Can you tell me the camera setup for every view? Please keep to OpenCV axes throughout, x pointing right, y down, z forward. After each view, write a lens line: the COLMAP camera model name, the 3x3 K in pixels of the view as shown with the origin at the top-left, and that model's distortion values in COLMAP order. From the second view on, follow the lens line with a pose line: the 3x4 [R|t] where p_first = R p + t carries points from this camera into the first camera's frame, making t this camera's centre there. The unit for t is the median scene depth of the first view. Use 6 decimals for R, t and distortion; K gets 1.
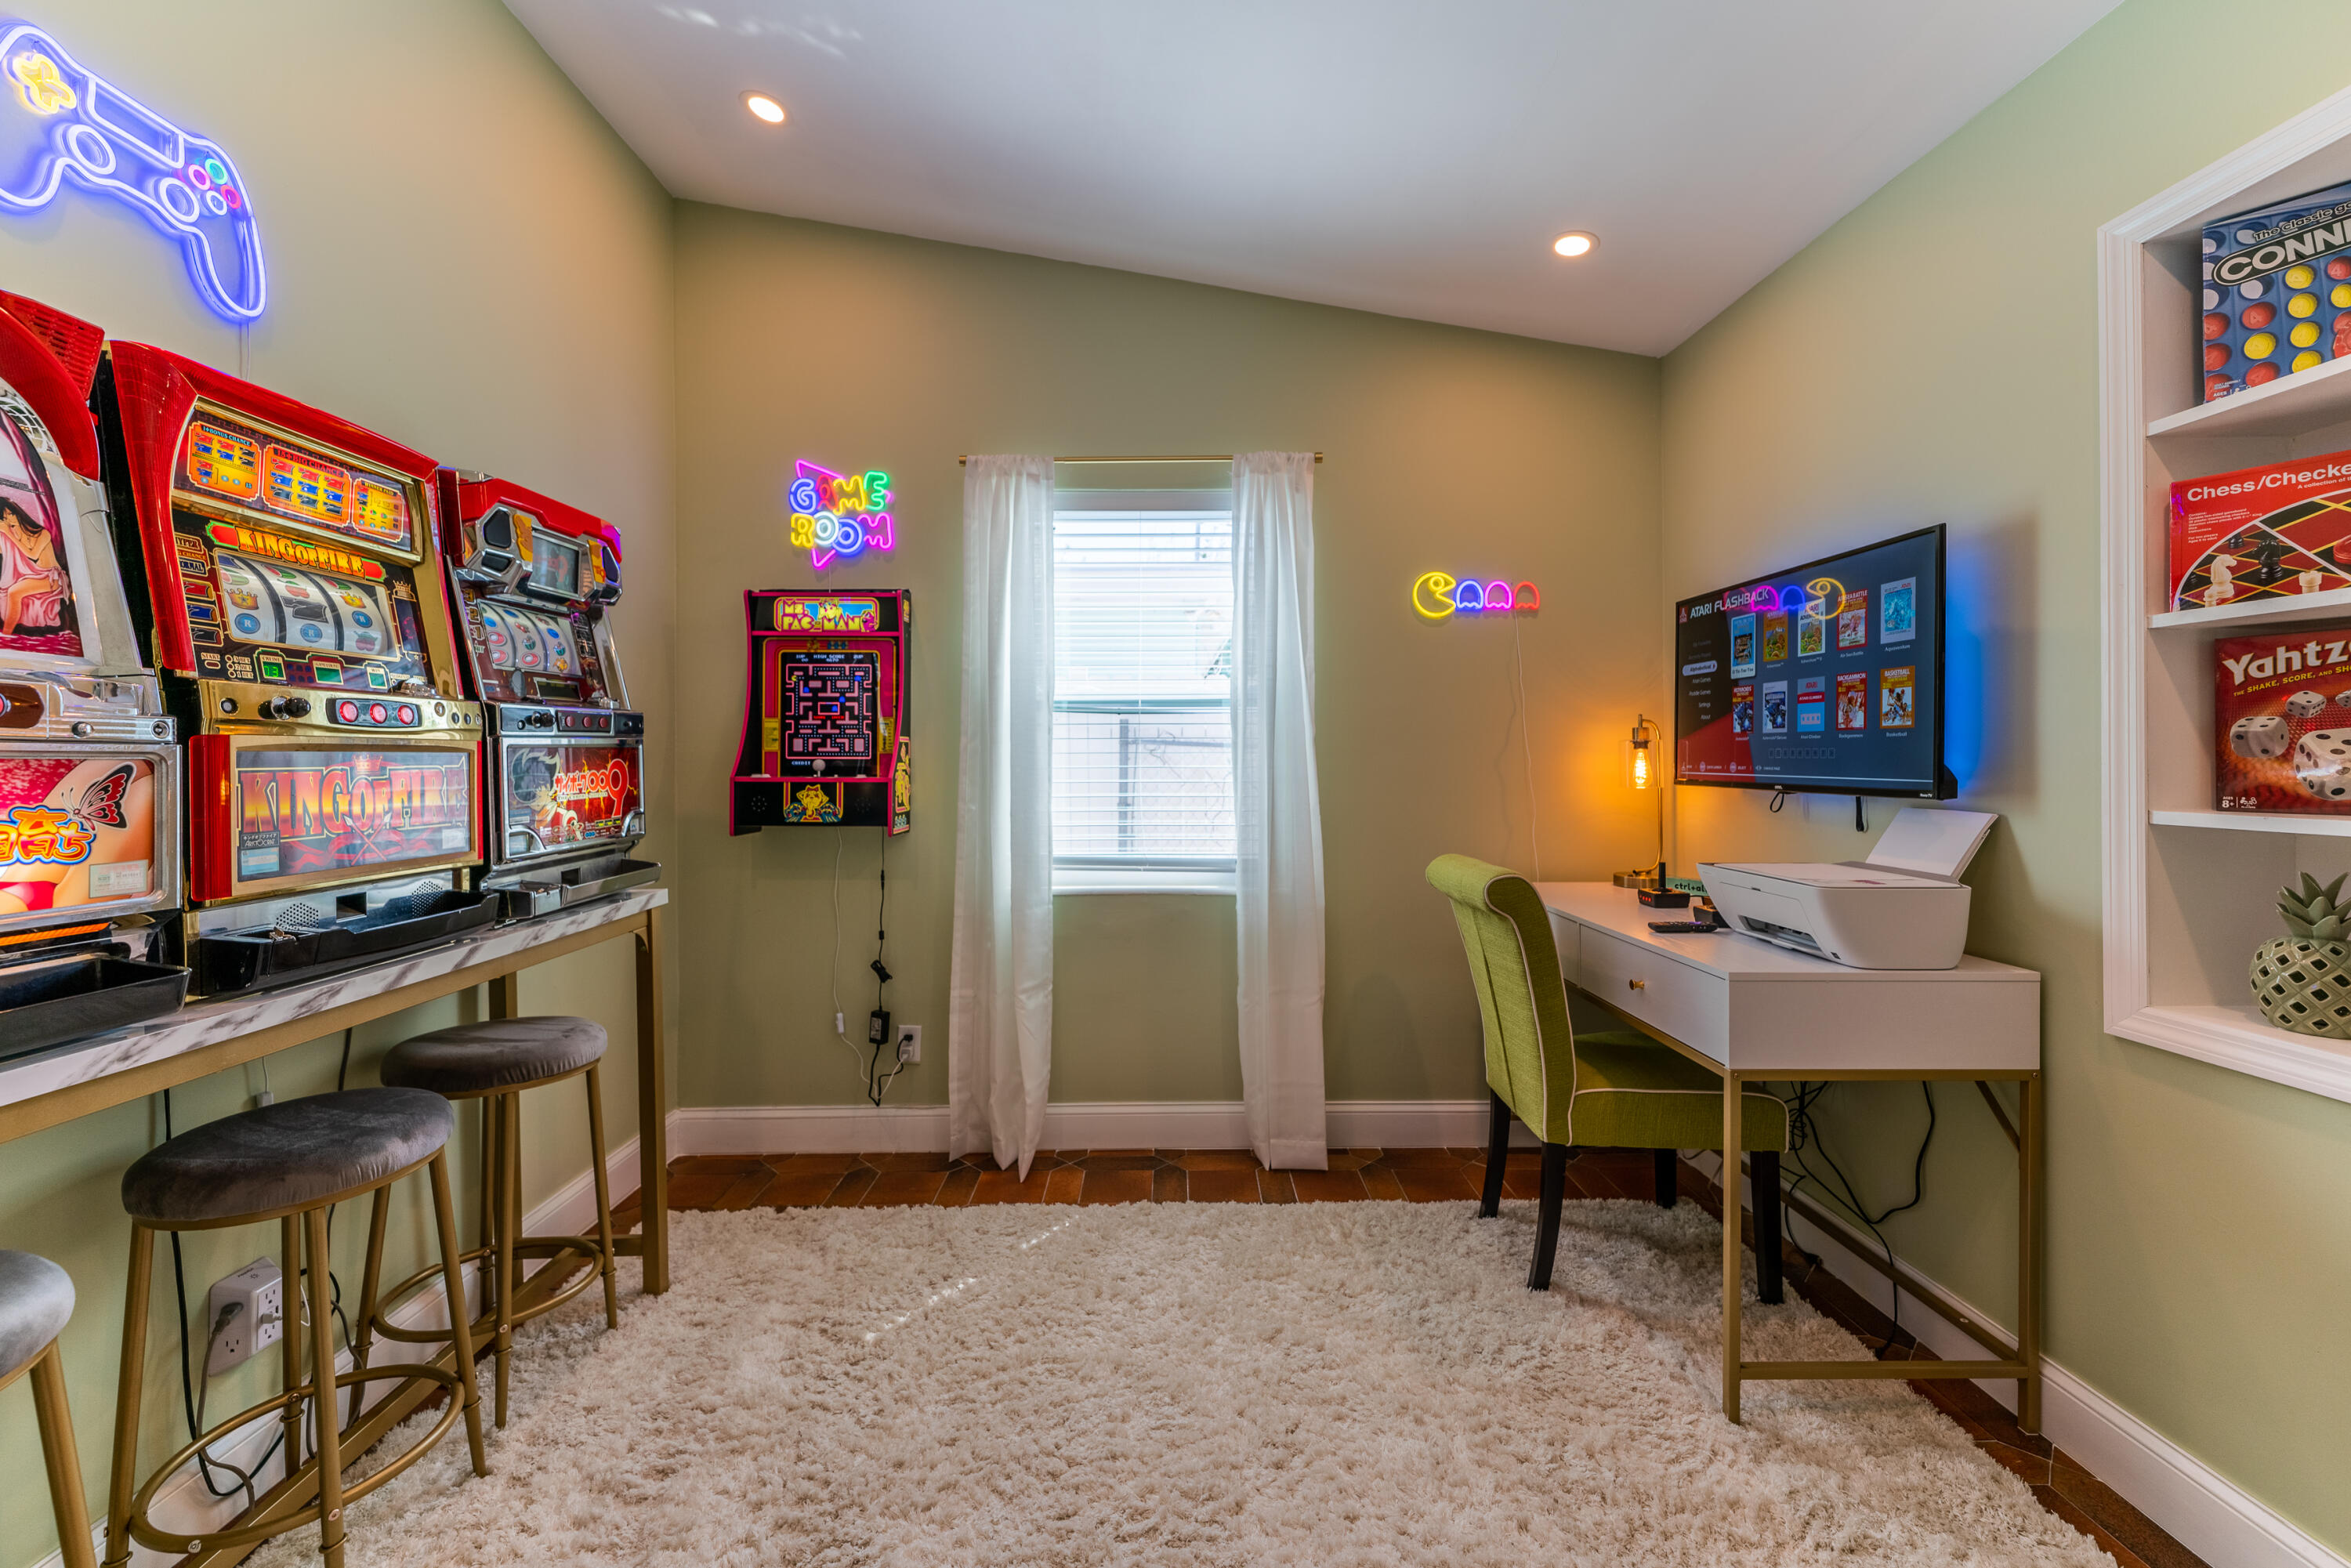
lens RADIAL K [[956.6, 0, 1176.6], [0, 956.6, 746.0], [0, 0, 1]] dist [0.000679, 0.000046]
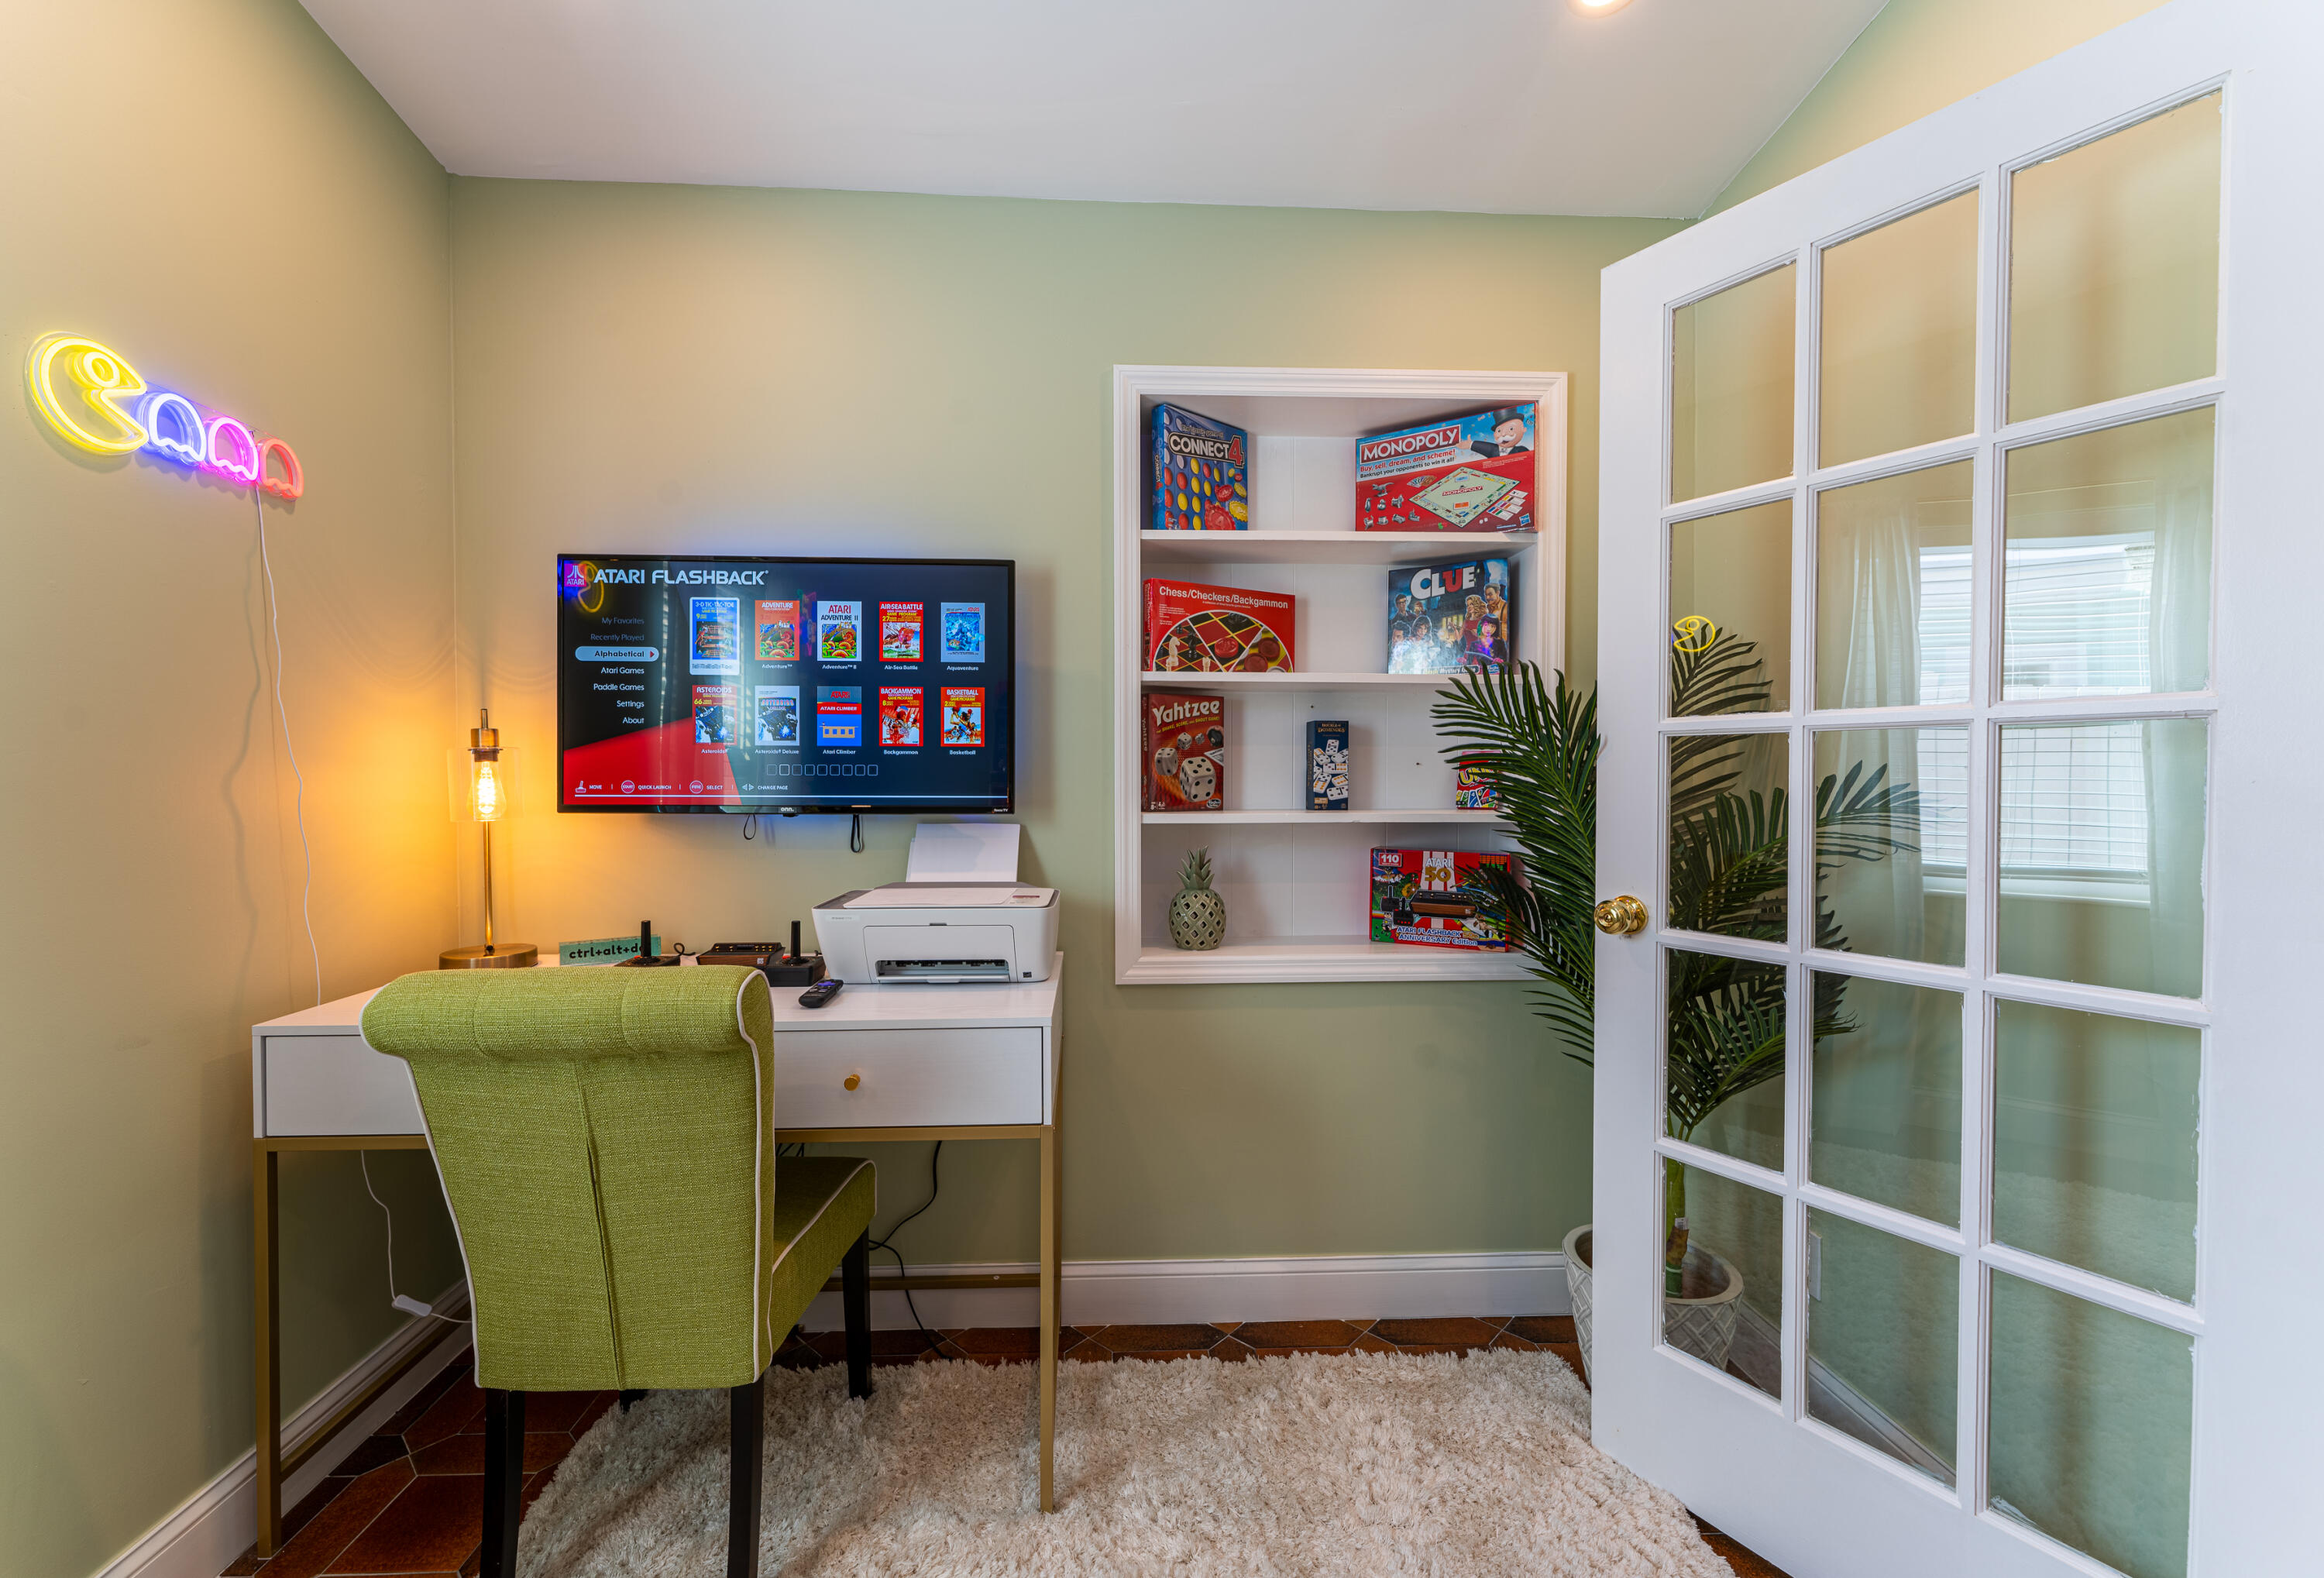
lens RADIAL K [[925.2, 0, 1152.3], [0, 925.2, 786.7], [0, 0, 1]] dist [0.001284, -0.000051]
pose [[-0.023403, -0.012593, 0.999647, -0.247194], [-0.014013, 0.999827, 0.012267, 0.009727], [-0.999628, -0.013721, -0.023576, 0.816926]]
